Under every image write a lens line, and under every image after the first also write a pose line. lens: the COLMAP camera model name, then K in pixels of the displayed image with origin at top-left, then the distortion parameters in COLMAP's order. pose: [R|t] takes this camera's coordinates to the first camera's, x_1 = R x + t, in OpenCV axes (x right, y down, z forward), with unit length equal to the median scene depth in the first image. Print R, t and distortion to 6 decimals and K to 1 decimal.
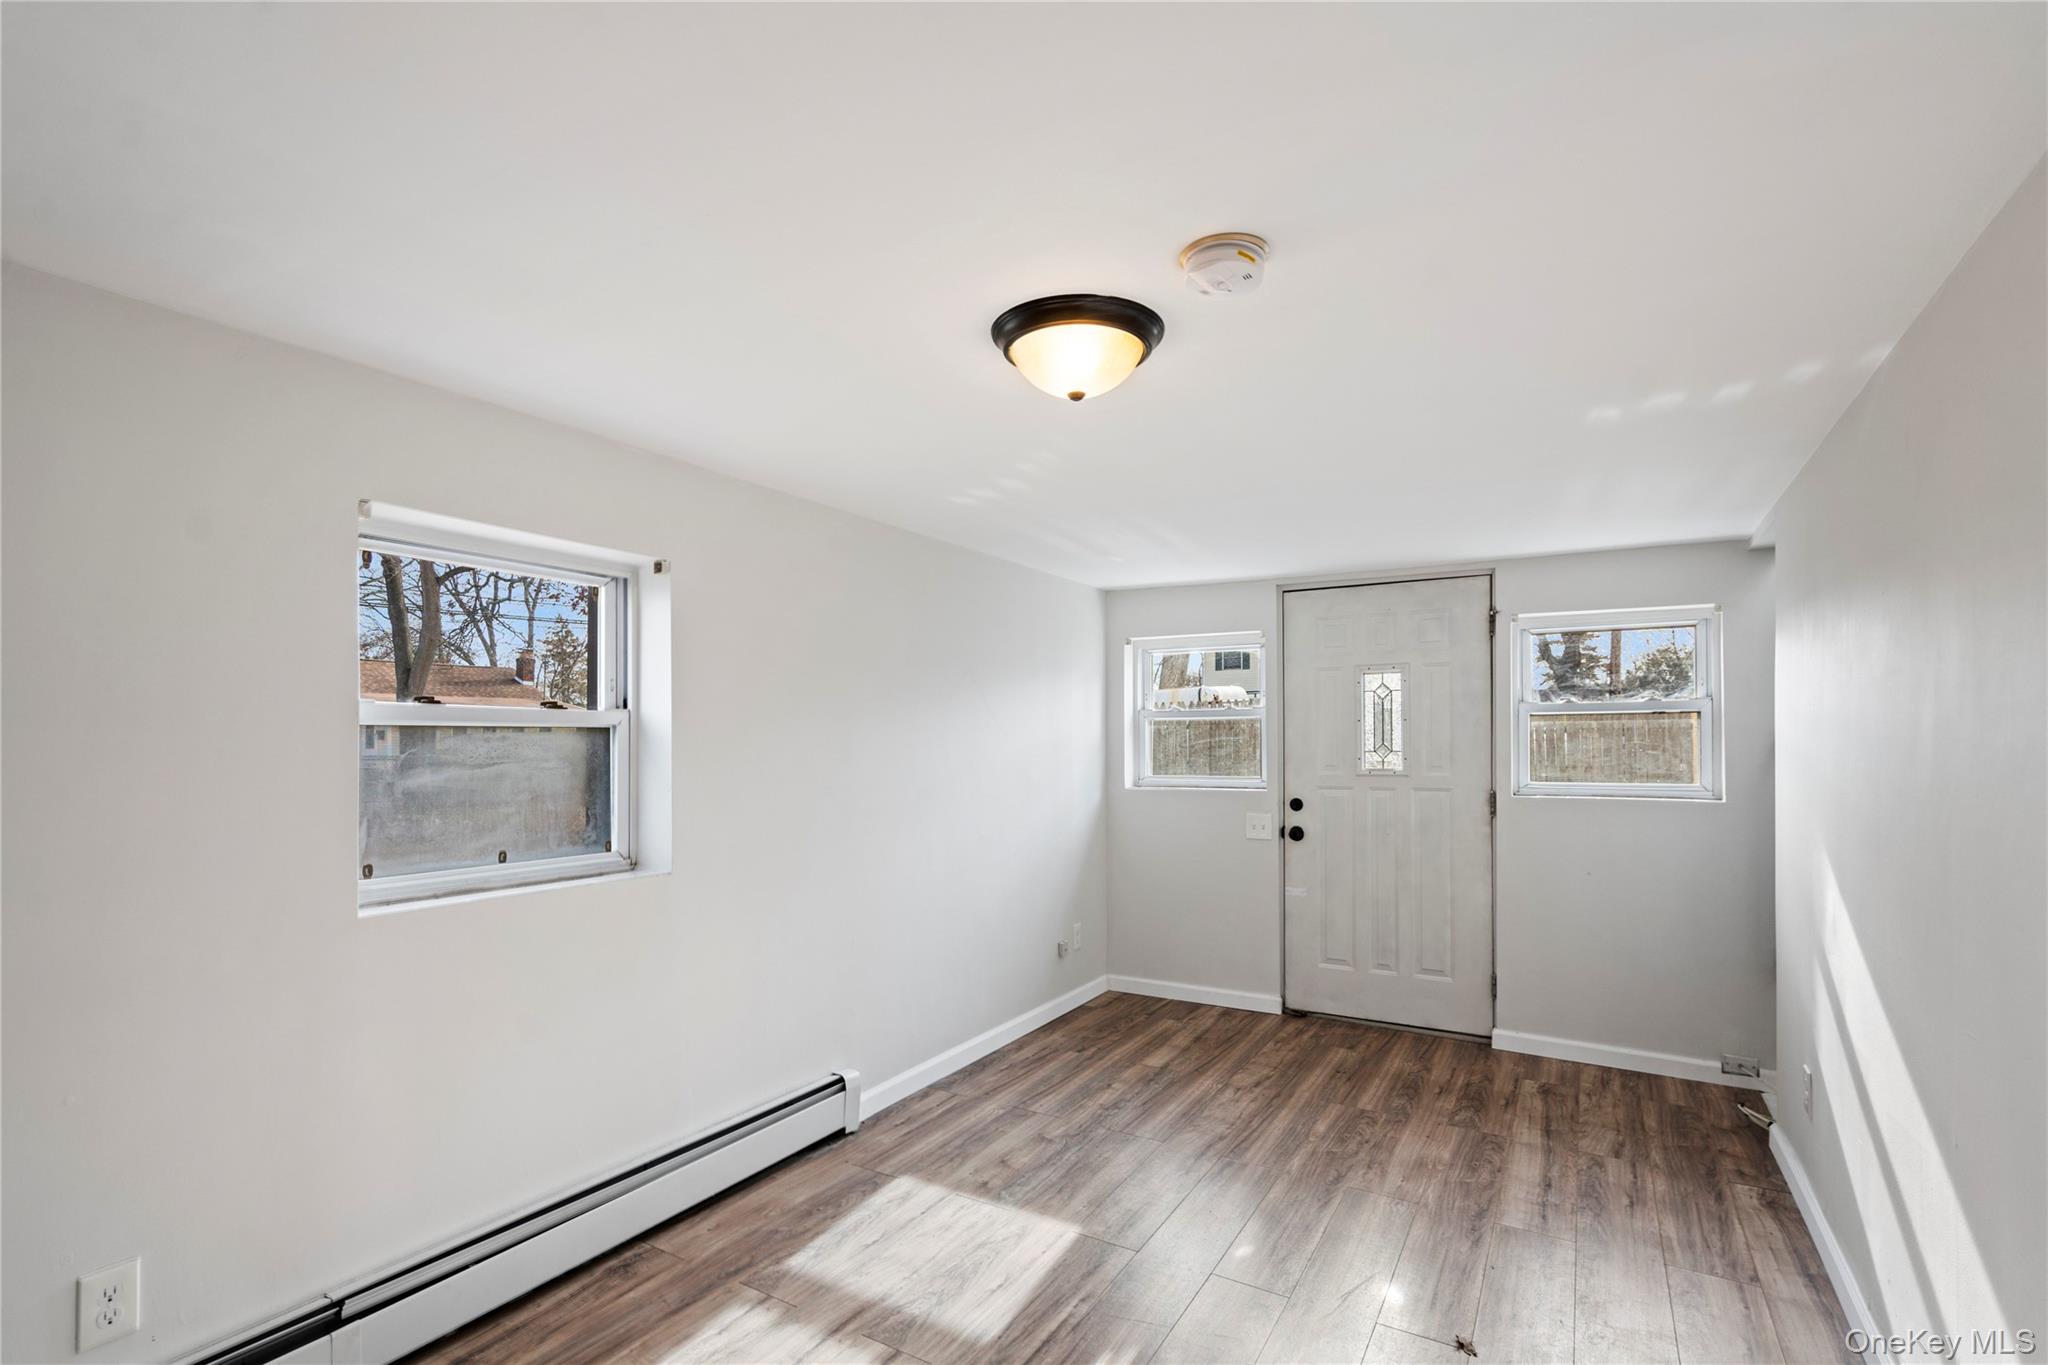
lens RADIAL K [[943.2, 0, 1003.5], [0, 943.2, 747.0], [0, 0, 1]] dist [0.002912, -0.000793]
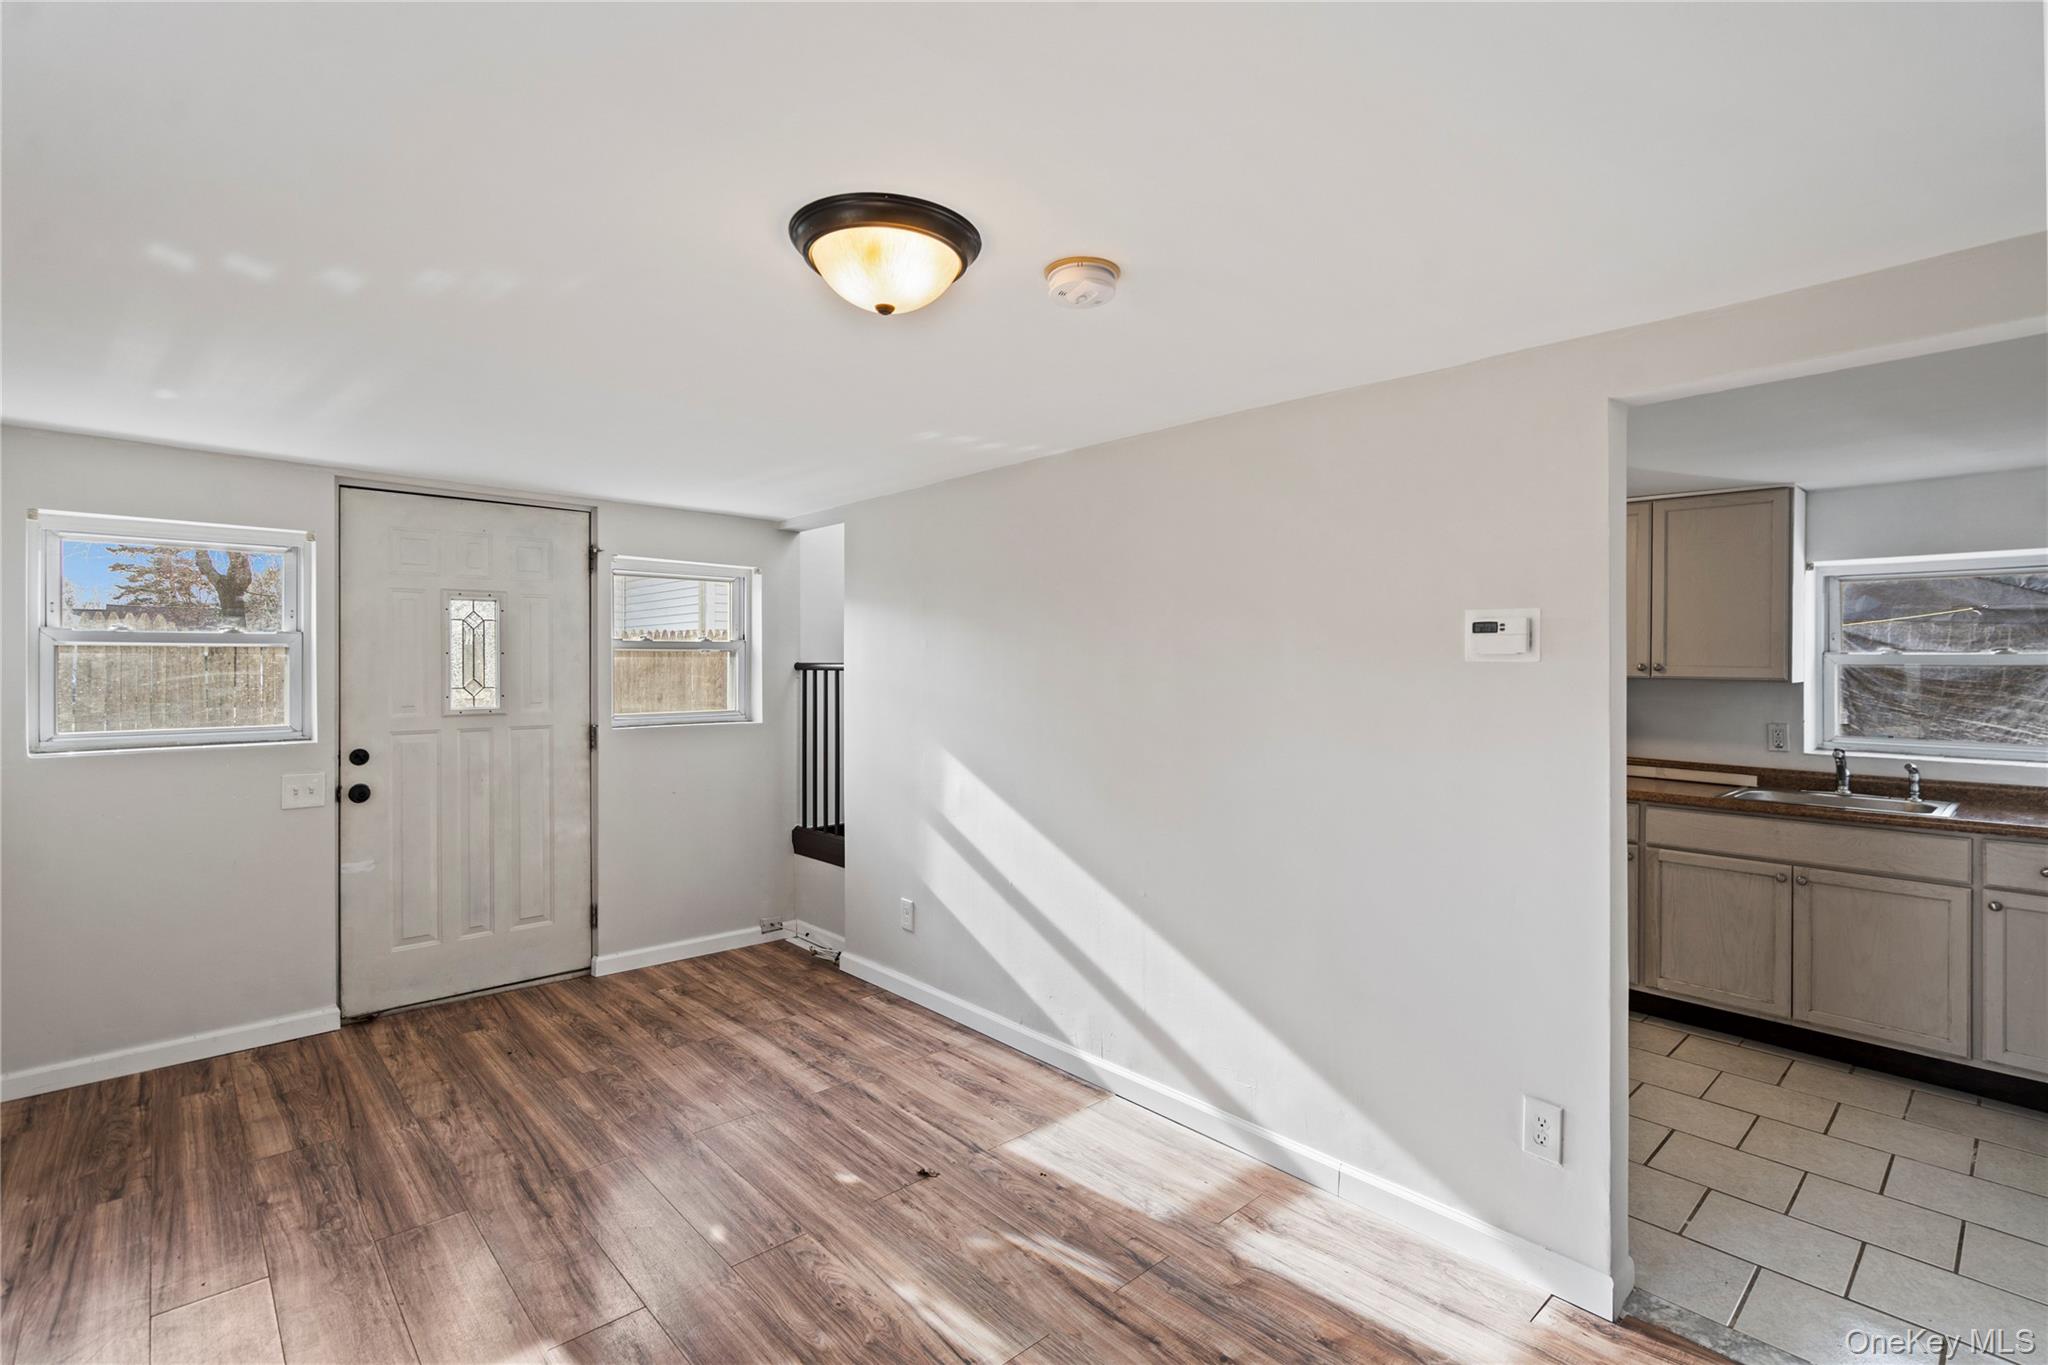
lens RADIAL K [[943.2, 0, 1024.2], [0, 943.2, 672.2], [0, 0, 1]] dist [0.002912, -0.000793]
pose [[0.279428, -0.004699, 0.960155, -0.332630], [0.004905, 0.999982, 0.003467, -0.011679], [-0.960154, 0.003741, 0.279446, 0.270604]]
